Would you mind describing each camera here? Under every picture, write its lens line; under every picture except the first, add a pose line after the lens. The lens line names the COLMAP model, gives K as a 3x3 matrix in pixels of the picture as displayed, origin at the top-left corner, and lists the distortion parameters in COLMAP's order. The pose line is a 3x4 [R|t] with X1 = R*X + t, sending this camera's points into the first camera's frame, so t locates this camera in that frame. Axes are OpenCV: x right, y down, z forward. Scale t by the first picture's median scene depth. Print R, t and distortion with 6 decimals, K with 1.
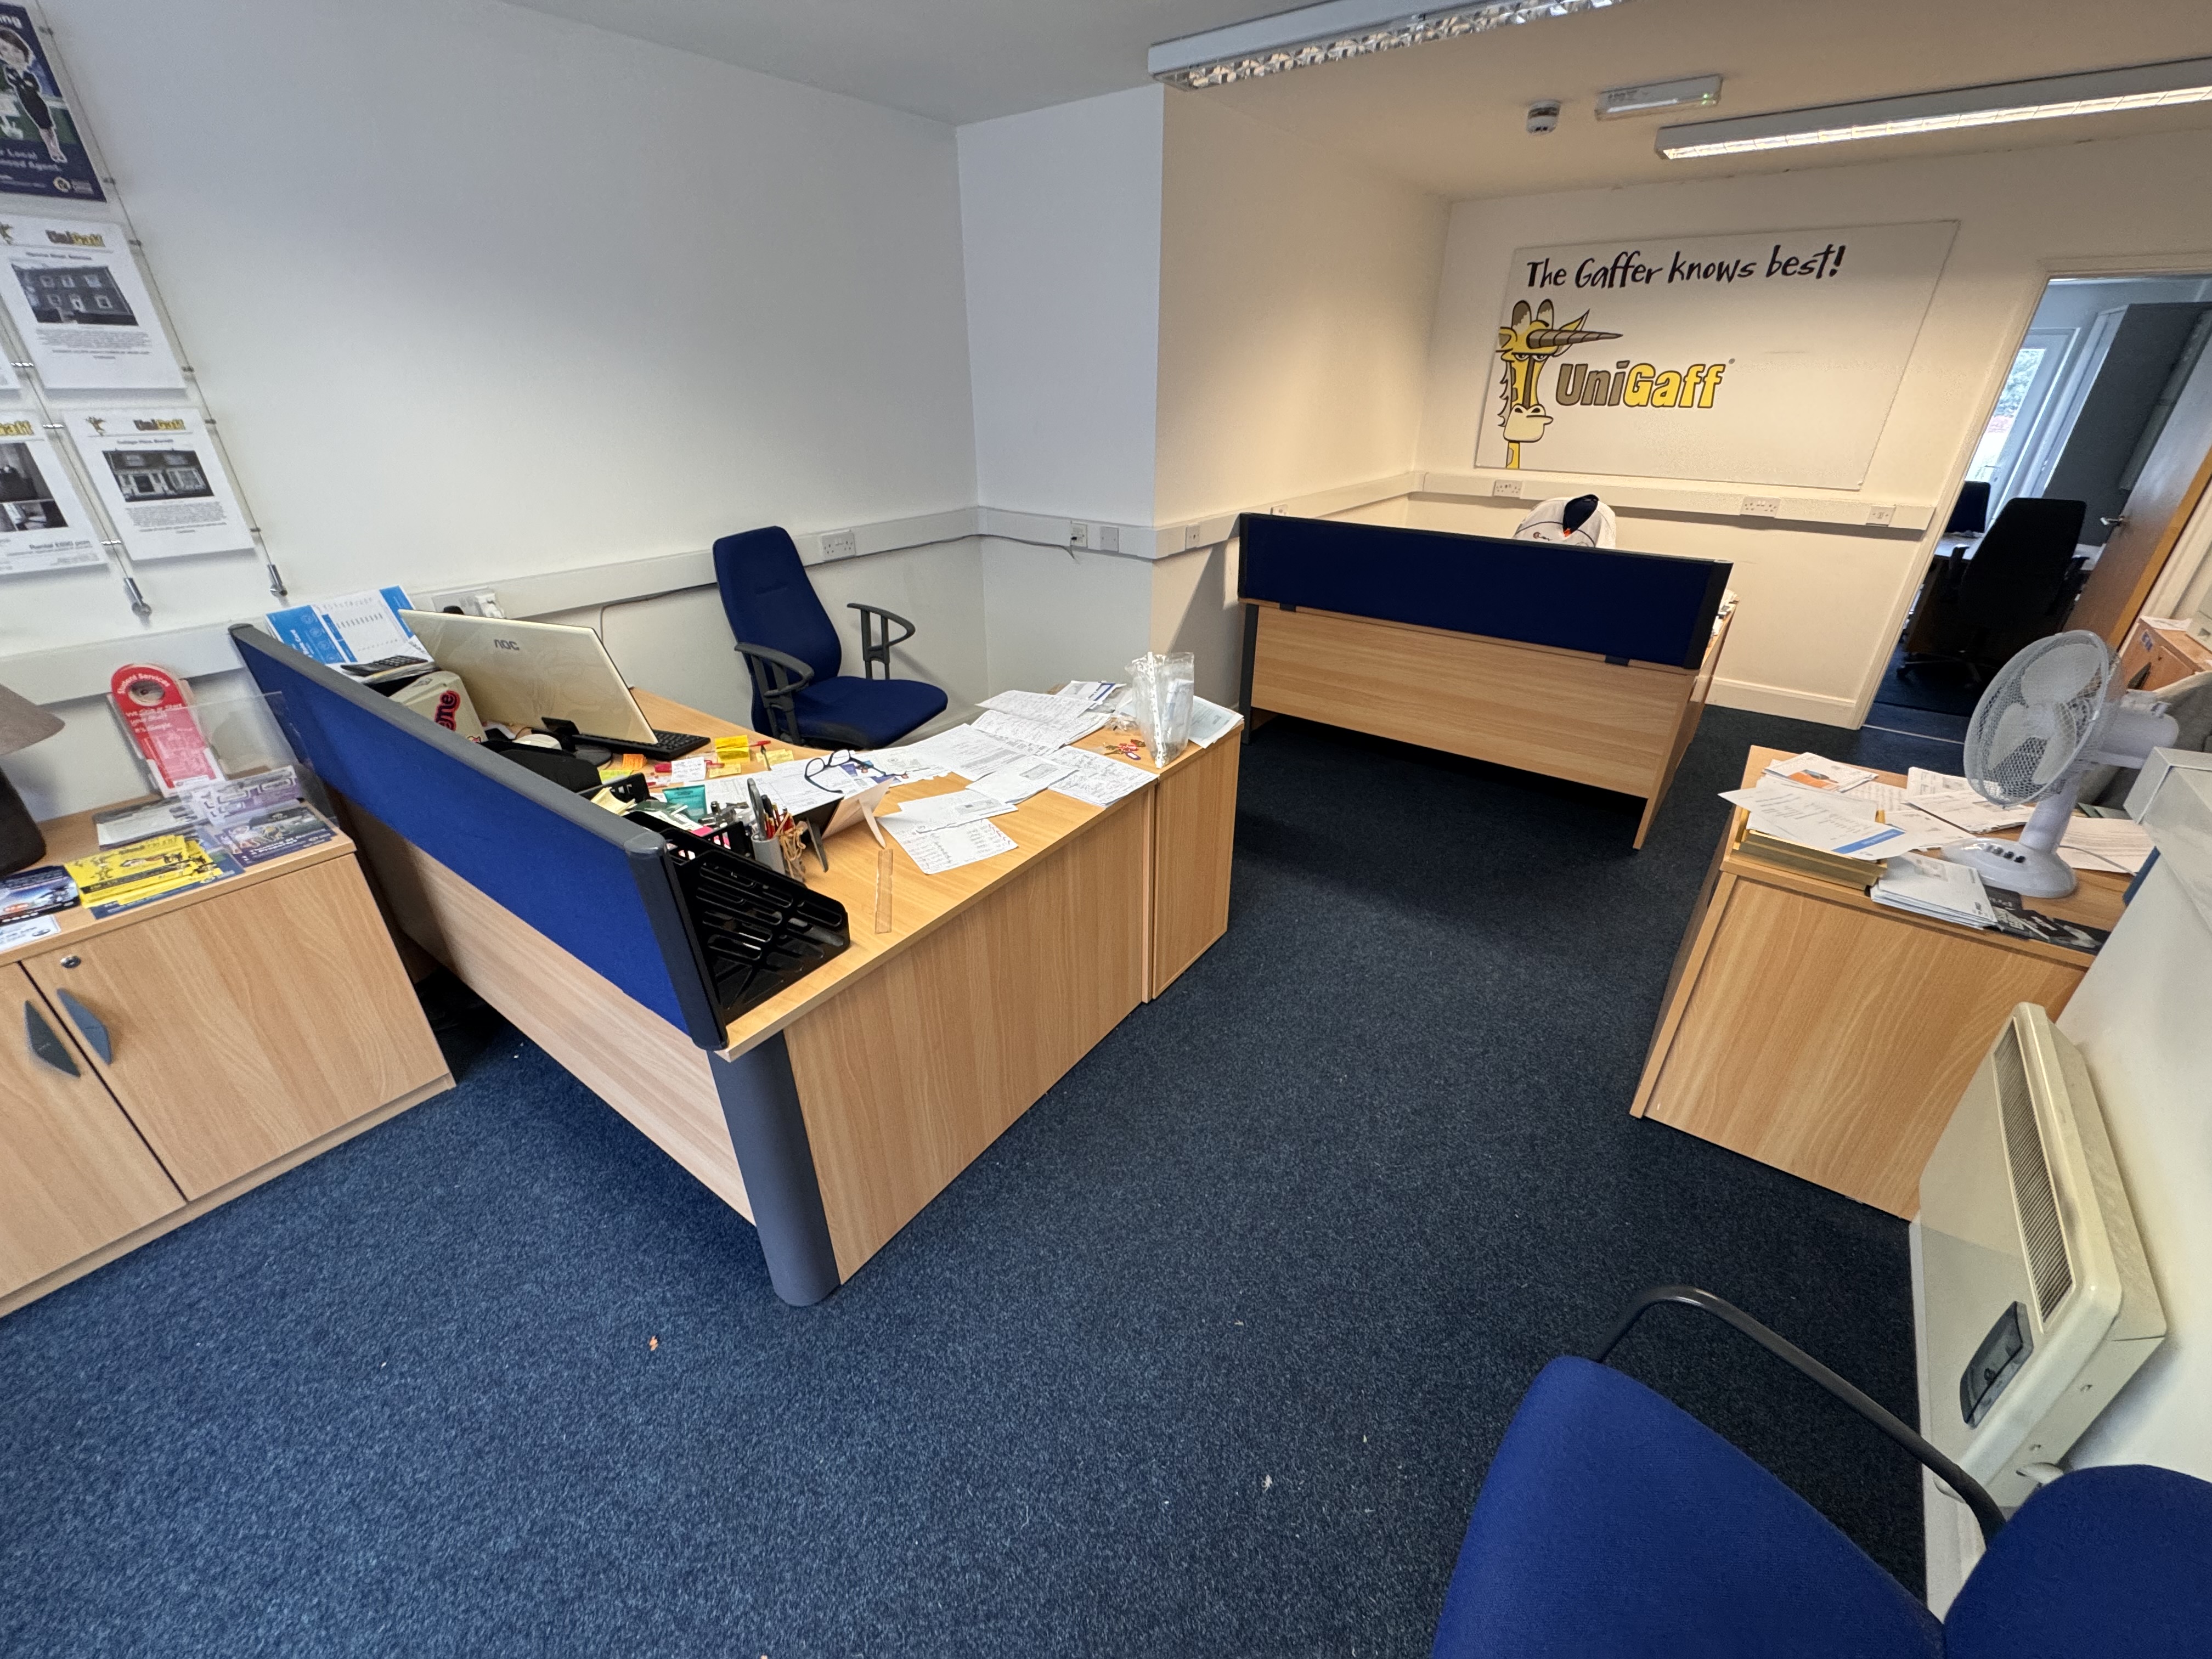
lens RADIAL K [[879.5, 0, 1106.8], [0, 879.5, 826.7], [0, 0, 1]] dist [-0.002440, 0.000179]
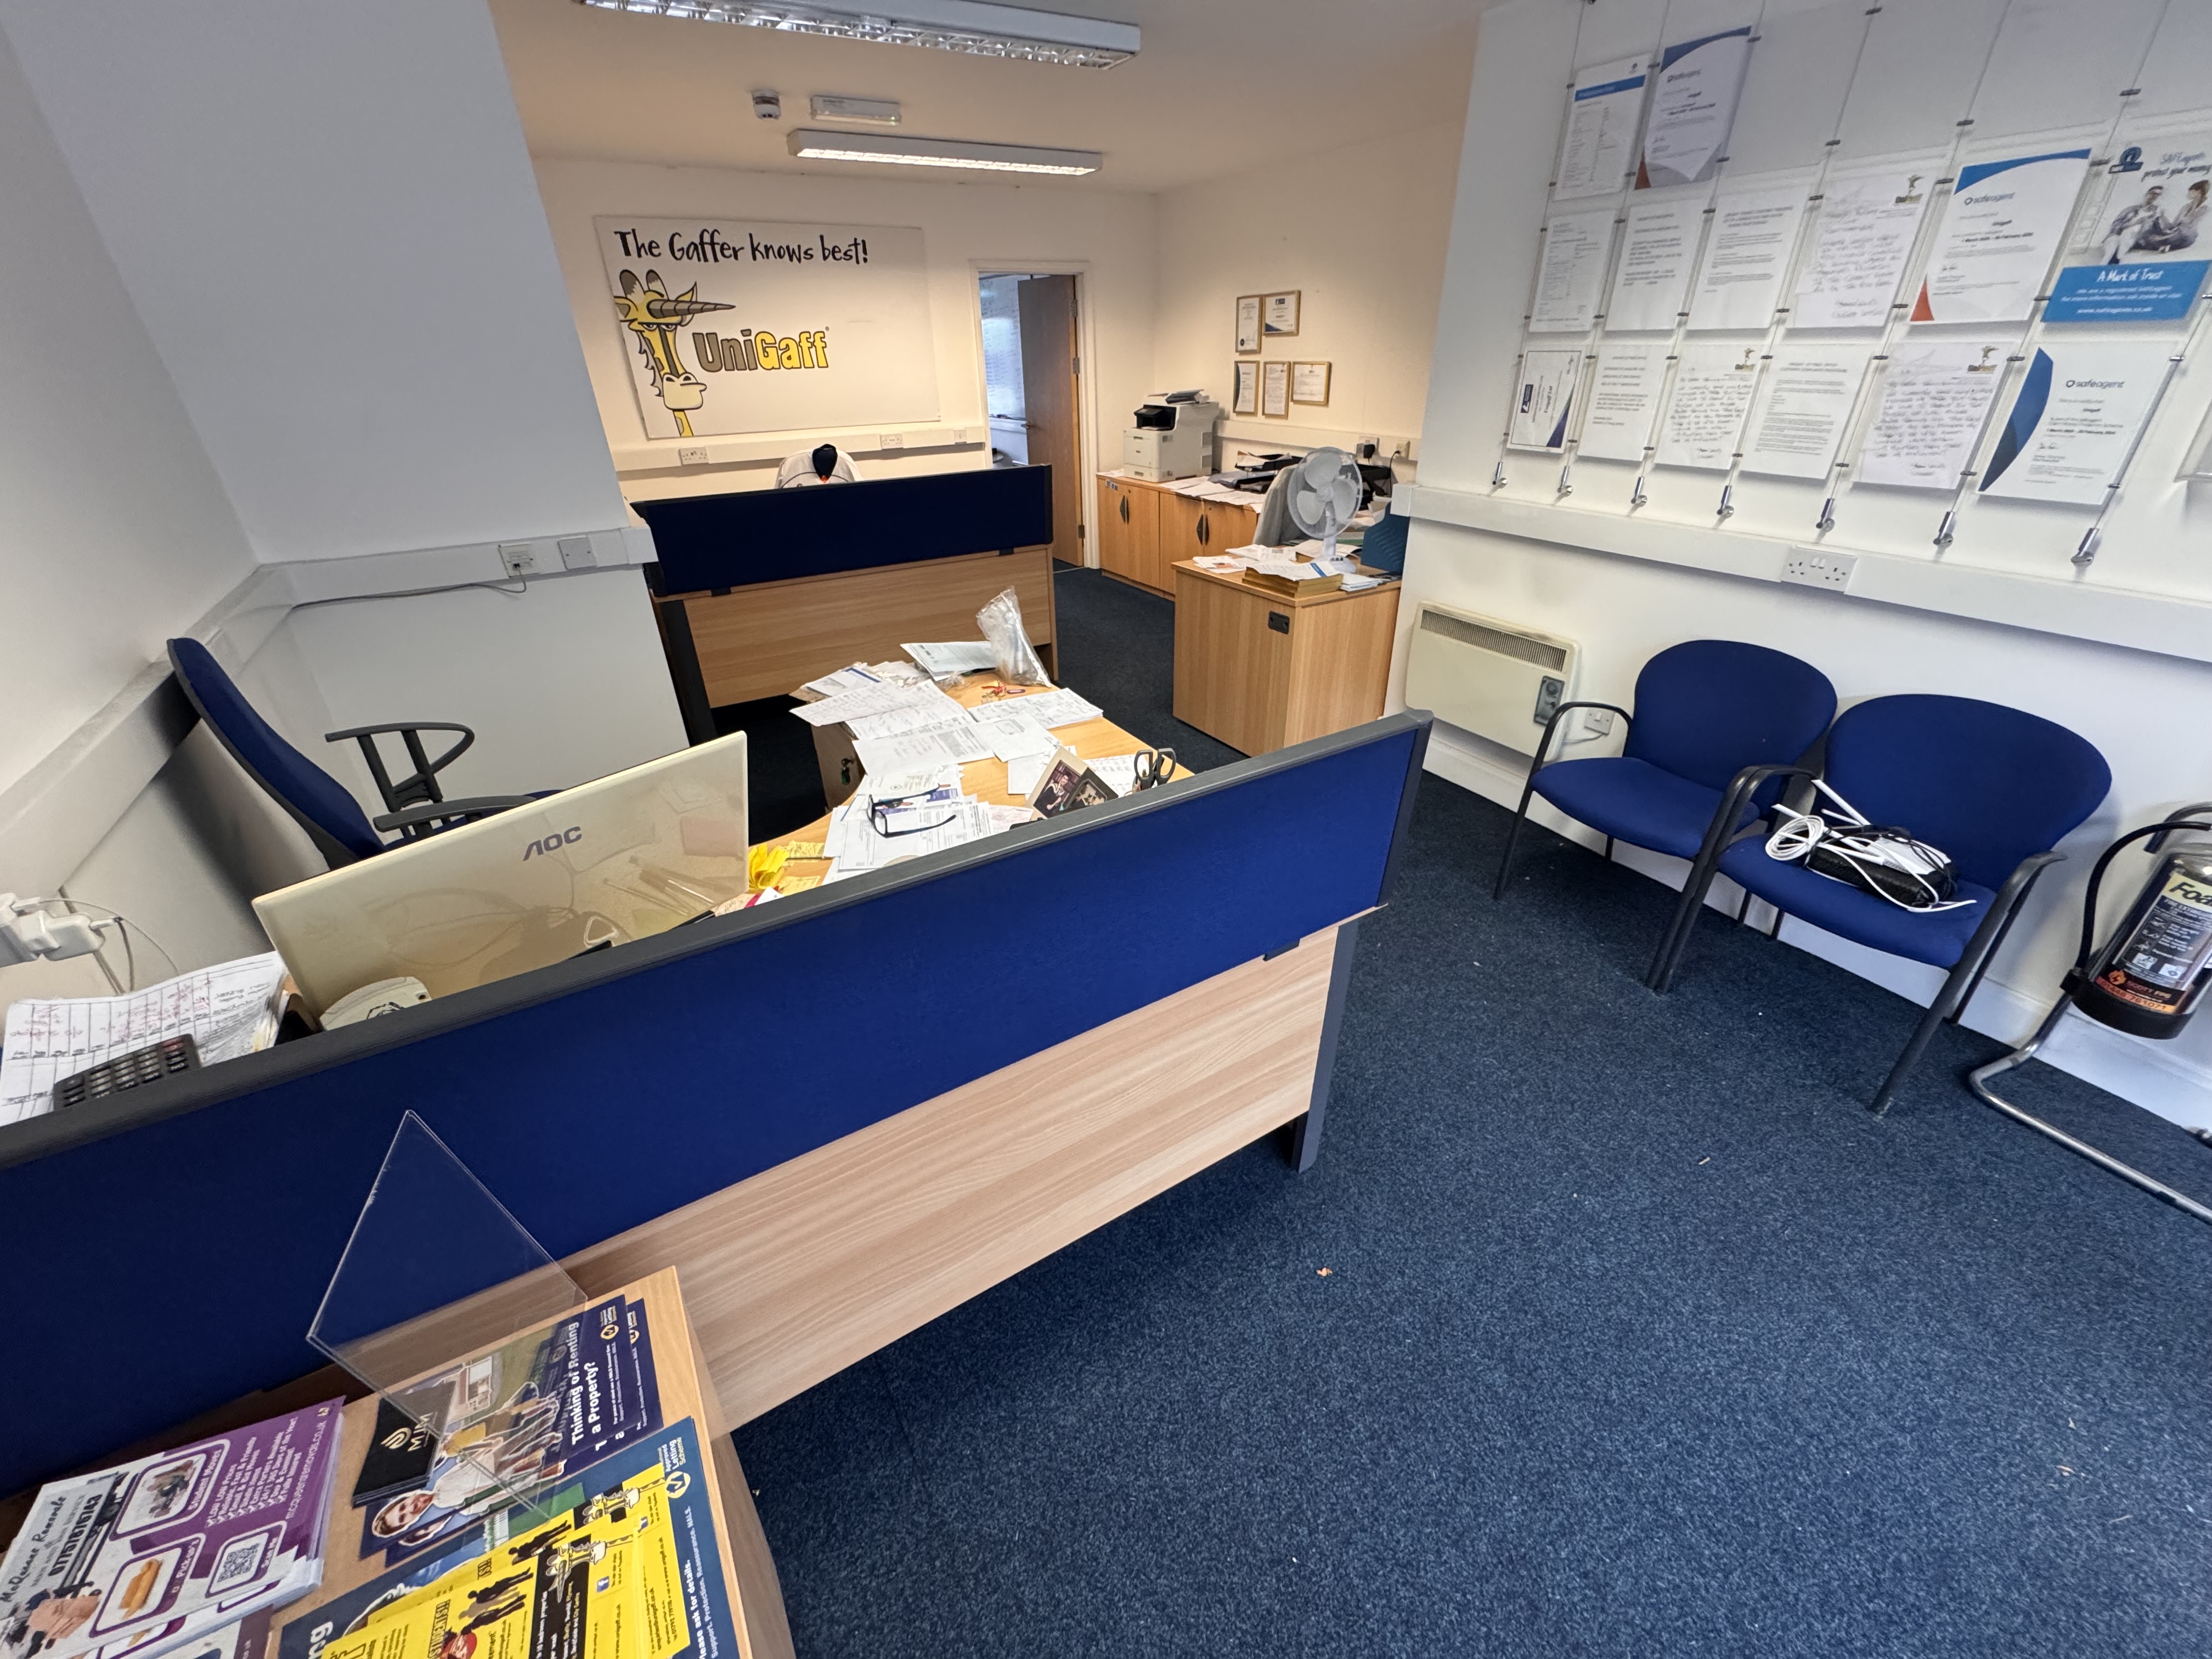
lens RADIAL K [[879.5, 0, 1094.9], [0, 879.5, 832.1], [0, 0, 1]] dist [-0.002440, 0.000179]
pose [[0.384285, -0.461059, 0.799844, -0.478985], [0.442417, 0.852378, 0.278782, -0.104751], [-0.810304, 0.246733, 0.531536, 0.213264]]
